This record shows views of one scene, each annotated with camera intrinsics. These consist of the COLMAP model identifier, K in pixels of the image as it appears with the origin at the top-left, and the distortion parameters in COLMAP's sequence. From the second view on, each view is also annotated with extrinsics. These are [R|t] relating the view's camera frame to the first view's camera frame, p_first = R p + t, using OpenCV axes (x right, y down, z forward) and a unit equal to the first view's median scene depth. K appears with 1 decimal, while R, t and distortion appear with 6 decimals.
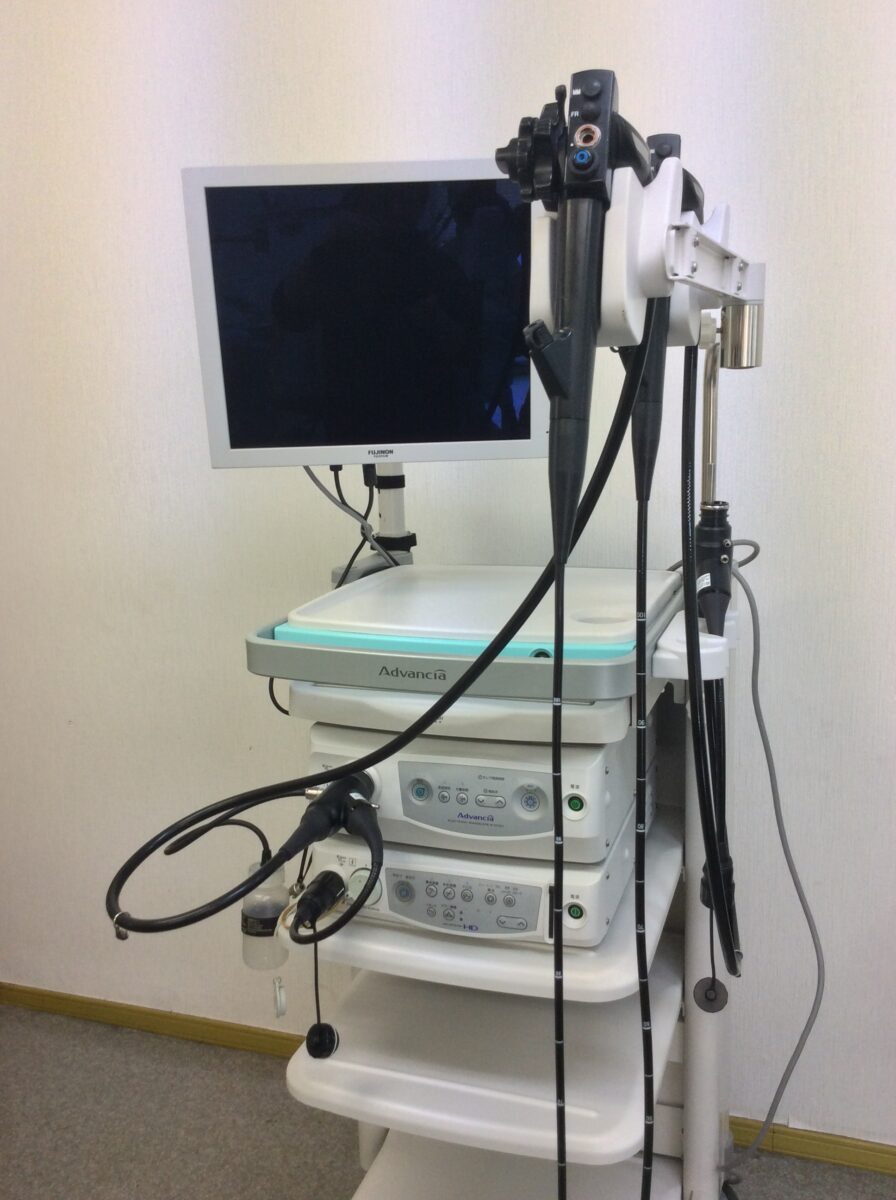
lens RADIAL K [[1123.8, 0, 448.9], [0, 1123.8, 601.3], [0, 0, 1]] dist [0.012269, 0.000000]
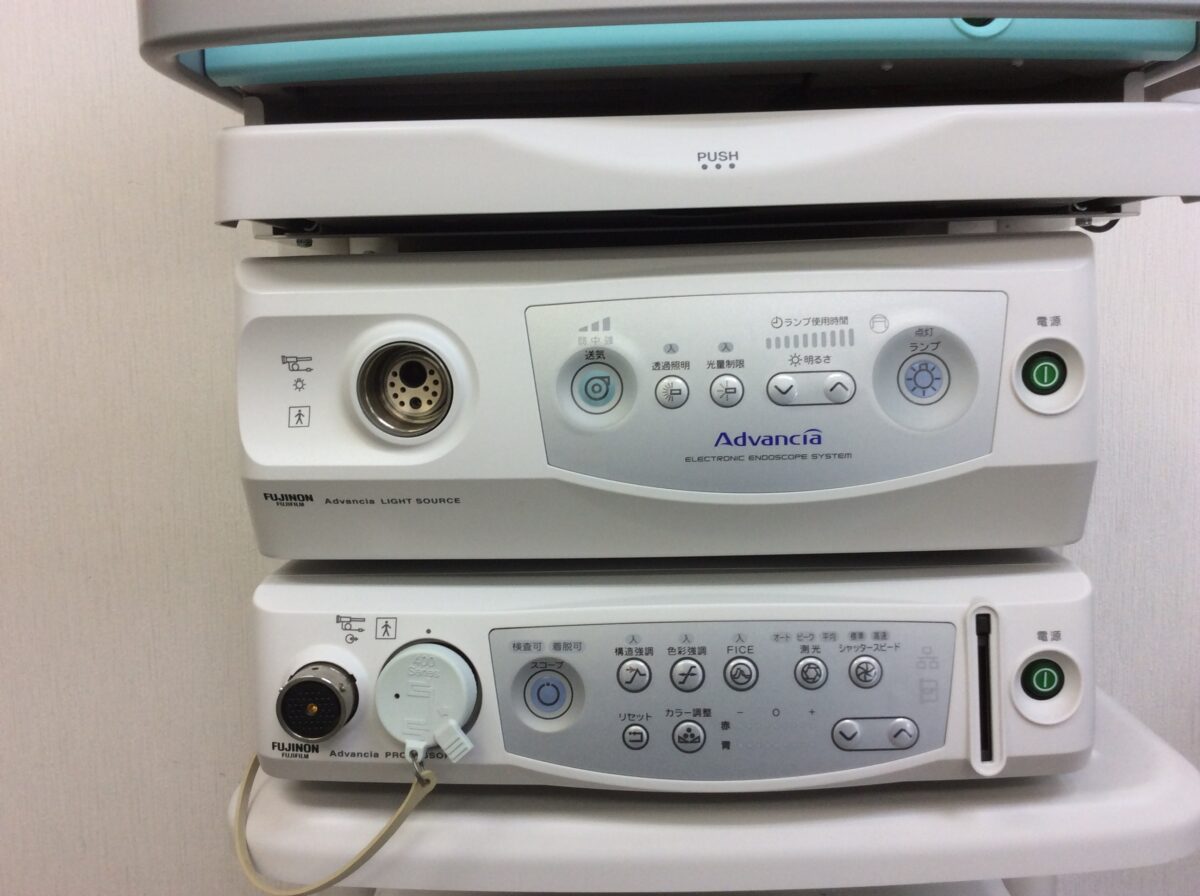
lens RADIAL K [[1123.8, 0, 600.0], [0, 1123.8, 446.3], [0, 0, 1]] dist [0.012269, 0.000000]
pose [[0.950720, -0.032743, 0.308317, -0.133607], [0.056846, 0.995960, -0.069518, 0.213146], [-0.304796, 0.083619, 0.948740, 0.674170]]
